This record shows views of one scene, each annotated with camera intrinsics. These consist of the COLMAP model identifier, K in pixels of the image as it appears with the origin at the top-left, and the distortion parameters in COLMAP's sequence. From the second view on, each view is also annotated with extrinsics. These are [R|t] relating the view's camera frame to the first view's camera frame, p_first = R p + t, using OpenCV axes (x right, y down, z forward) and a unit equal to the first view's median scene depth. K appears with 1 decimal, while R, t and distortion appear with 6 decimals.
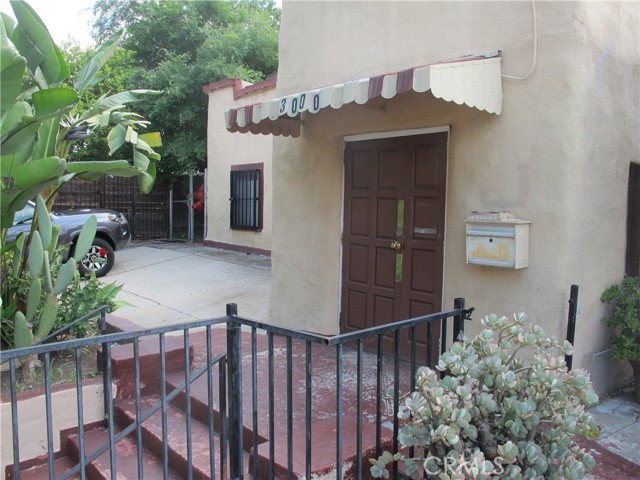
lens RADIAL K [[534.5, 0, 322.2], [0, 534.5, 227.5], [0, 0, 1]] dist [-0.125383, 0.088142]
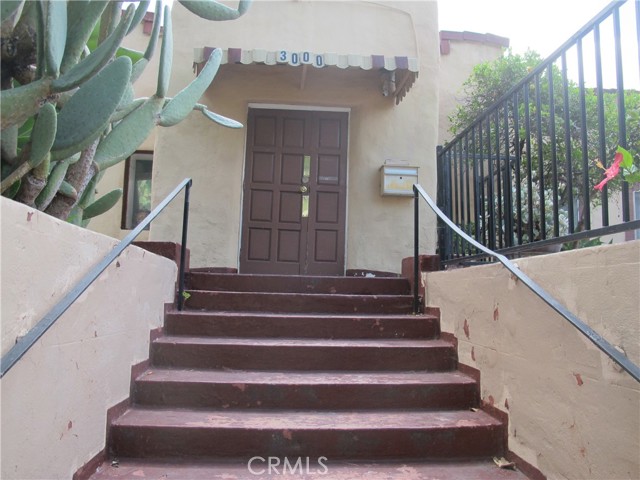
lens RADIAL K [[534.5, 0, 322.2], [0, 534.5, 227.5], [0, 0, 1]] dist [-0.125383, 0.088142]
pose [[0.620493, 0.104077, 0.777275, -0.859455], [0.019658, 0.988779, -0.148090, 0.328764], [-0.783966, 0.107168, 0.611484, 0.179736]]
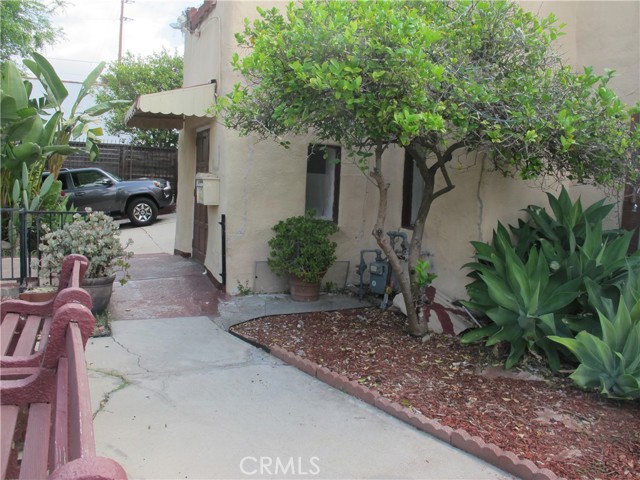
lens RADIAL K [[534.5, 0, 322.2], [0, 534.5, 227.5], [0, 0, 1]] dist [-0.125383, 0.088142]
pose [[0.949590, 0.053511, -0.308895, 1.025374], [-0.044389, 0.998348, 0.036490, 0.056287], [0.310337, -0.020939, 0.950396, -0.452918]]
